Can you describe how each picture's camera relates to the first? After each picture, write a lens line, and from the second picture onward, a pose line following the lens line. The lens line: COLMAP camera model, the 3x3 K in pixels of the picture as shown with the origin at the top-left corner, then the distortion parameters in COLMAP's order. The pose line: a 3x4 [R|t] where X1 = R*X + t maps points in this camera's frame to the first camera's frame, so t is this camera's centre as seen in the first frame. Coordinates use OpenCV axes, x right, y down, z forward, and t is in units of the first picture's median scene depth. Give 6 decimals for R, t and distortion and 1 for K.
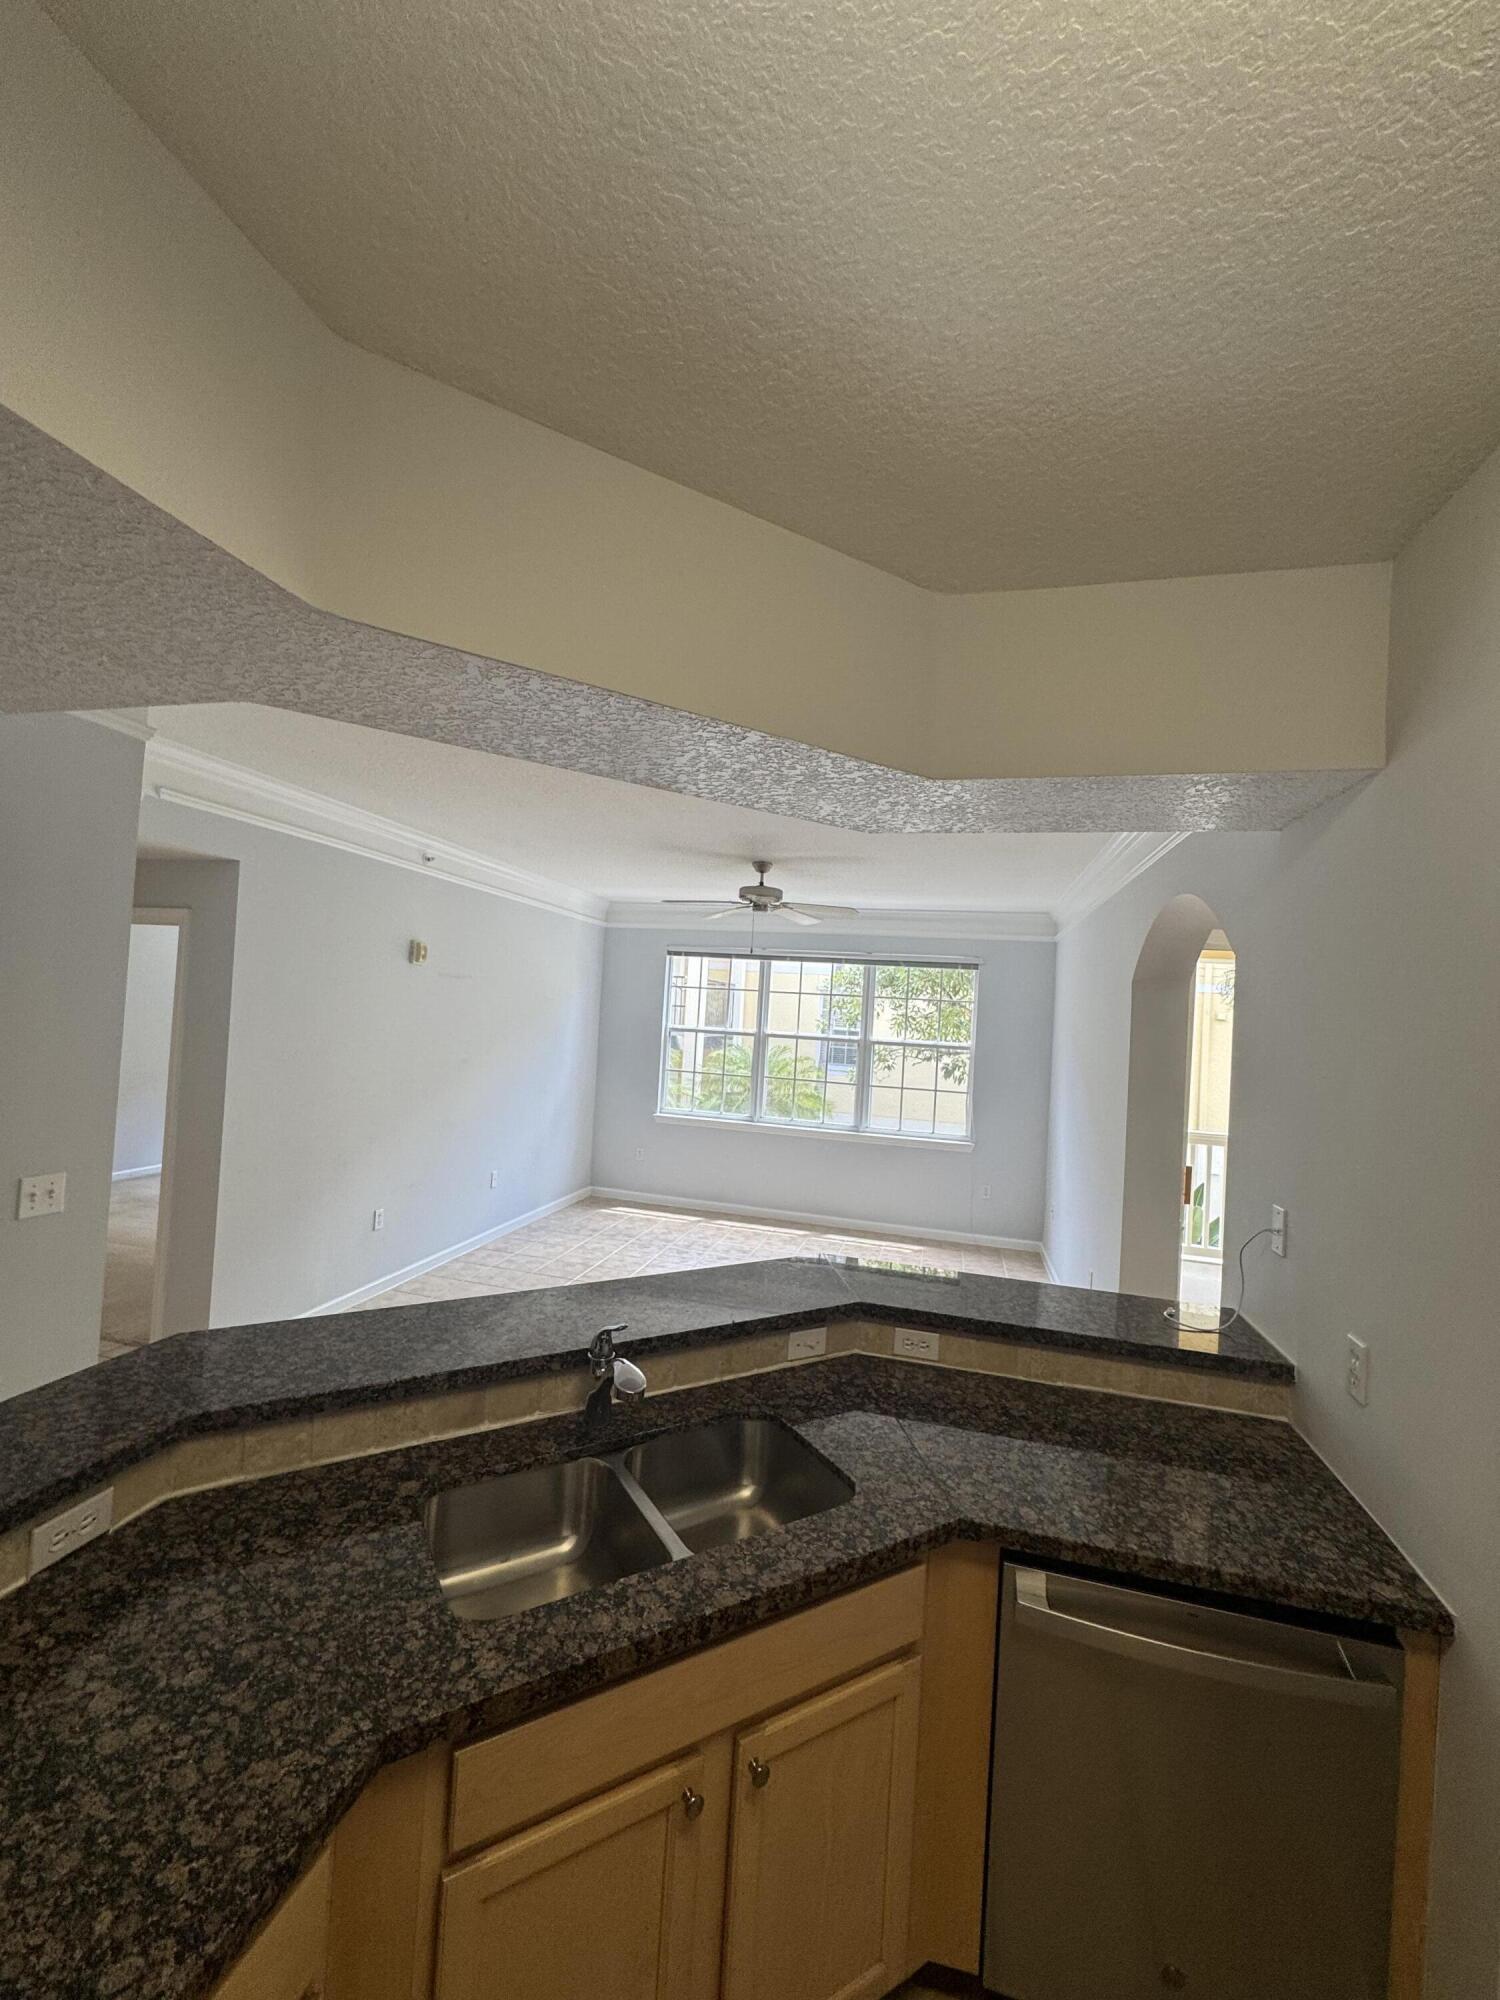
lens RADIAL K [[801.8, 0, 750.0], [0, 801.8, 1000.0], [0, 0, 1]] dist [0.001062, 0.000082]
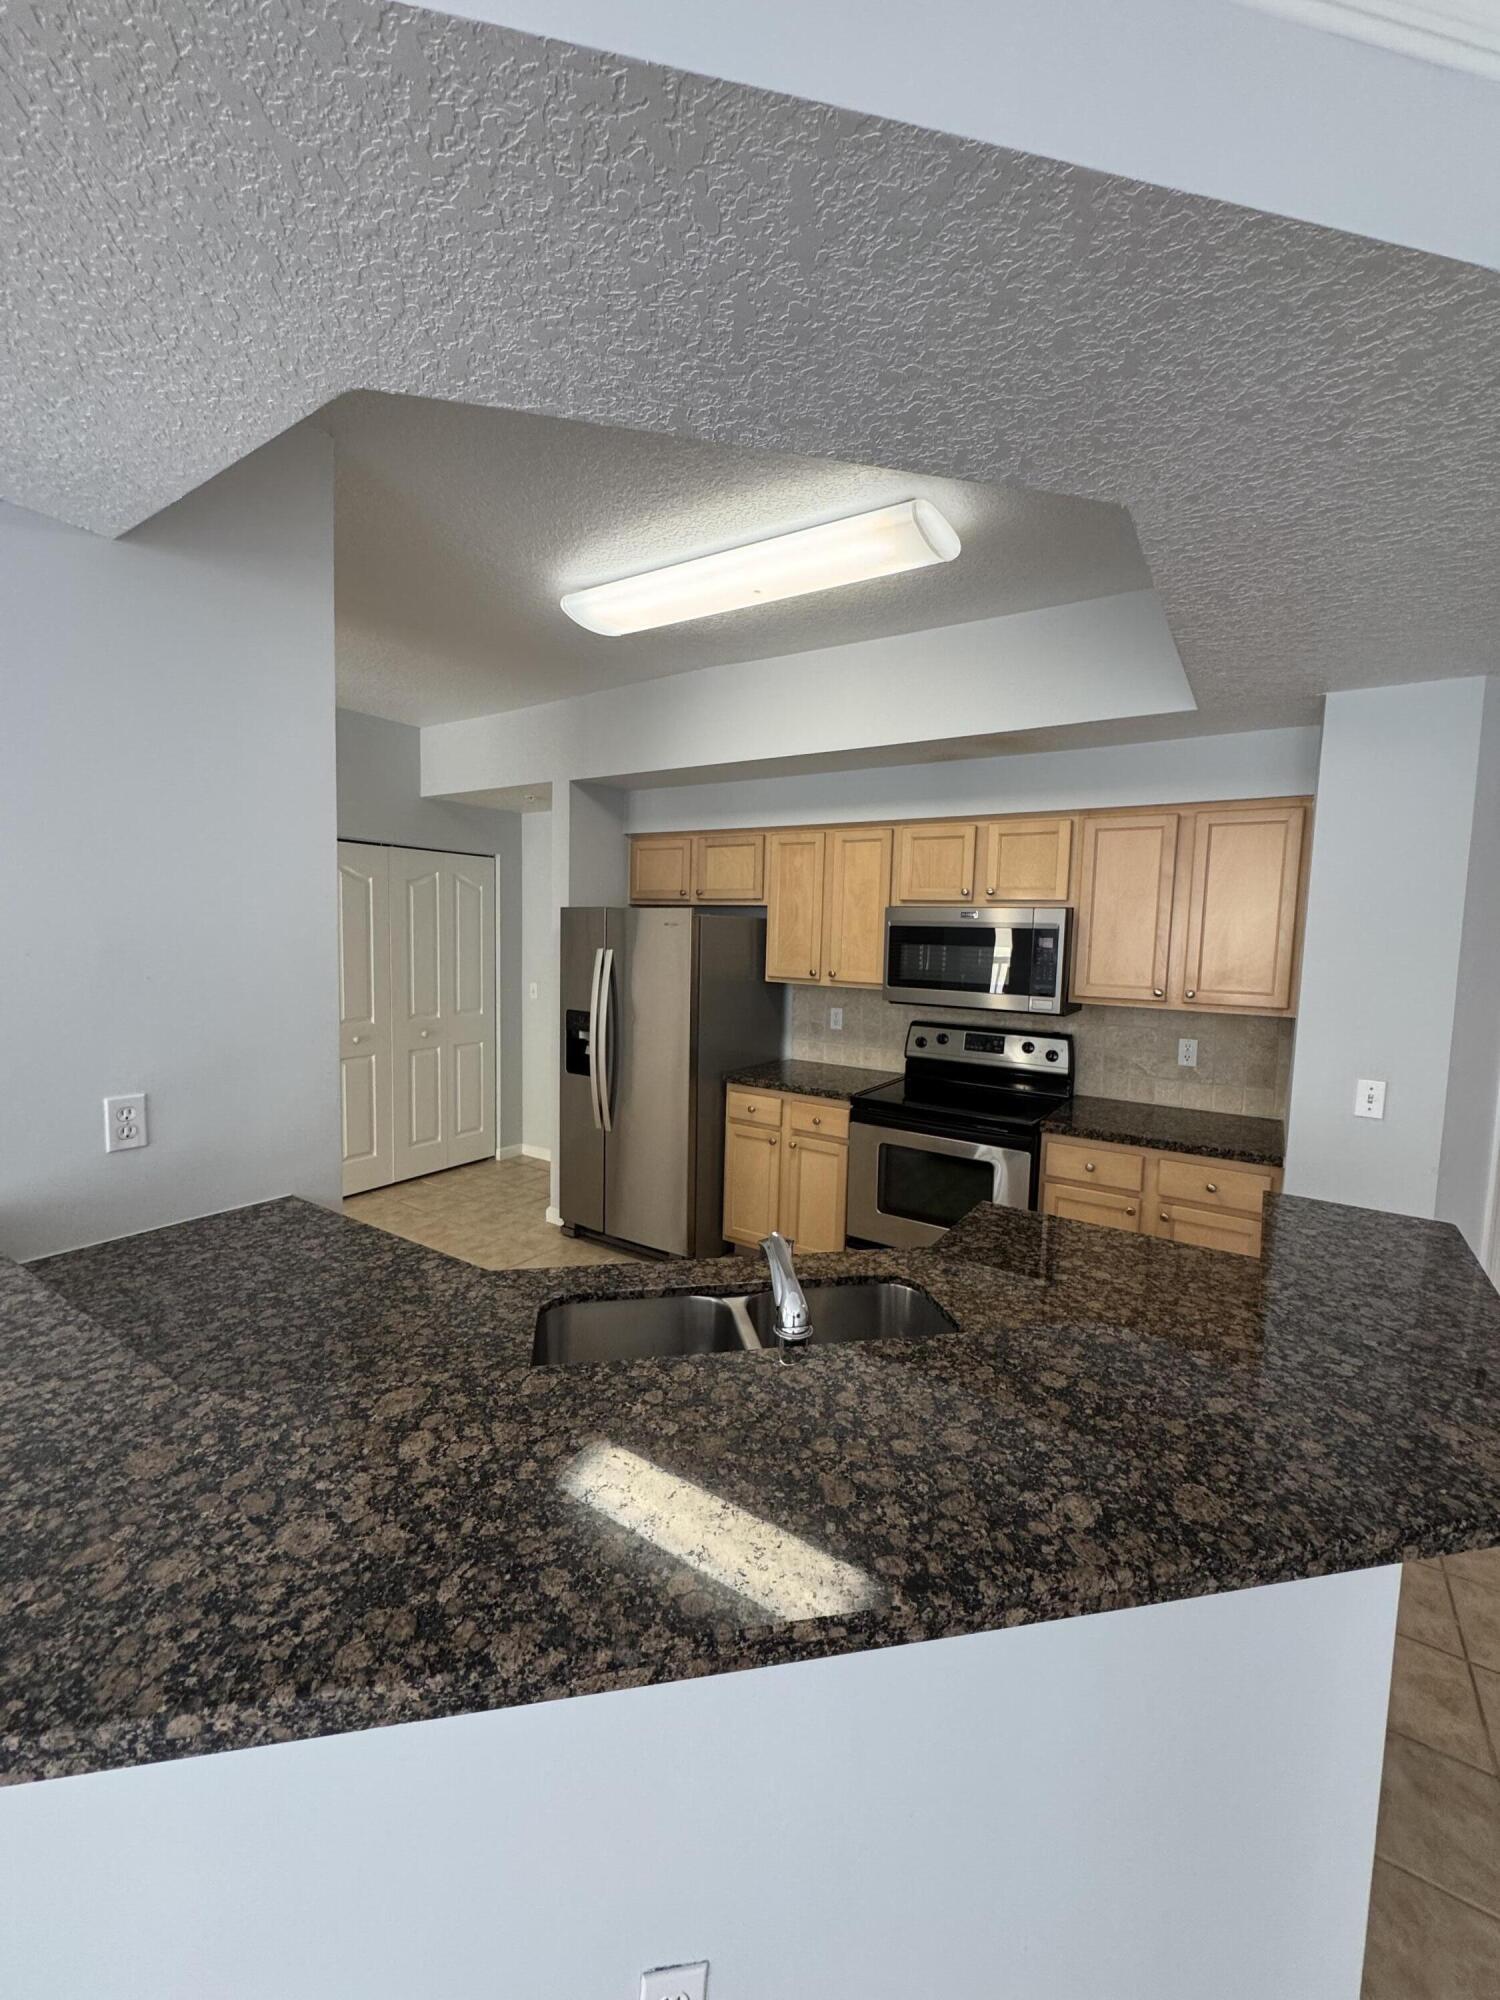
lens RADIAL K [[801.8, 0, 750.0], [0, 801.8, 1000.0], [0, 0, 1]] dist [0.001062, 0.000082]
pose [[-0.939201, -0.111304, 0.324827, -0.187686], [-0.087987, 0.992432, 0.085659, 0.067931], [-0.331902, 0.051870, -0.941887, 0.899408]]
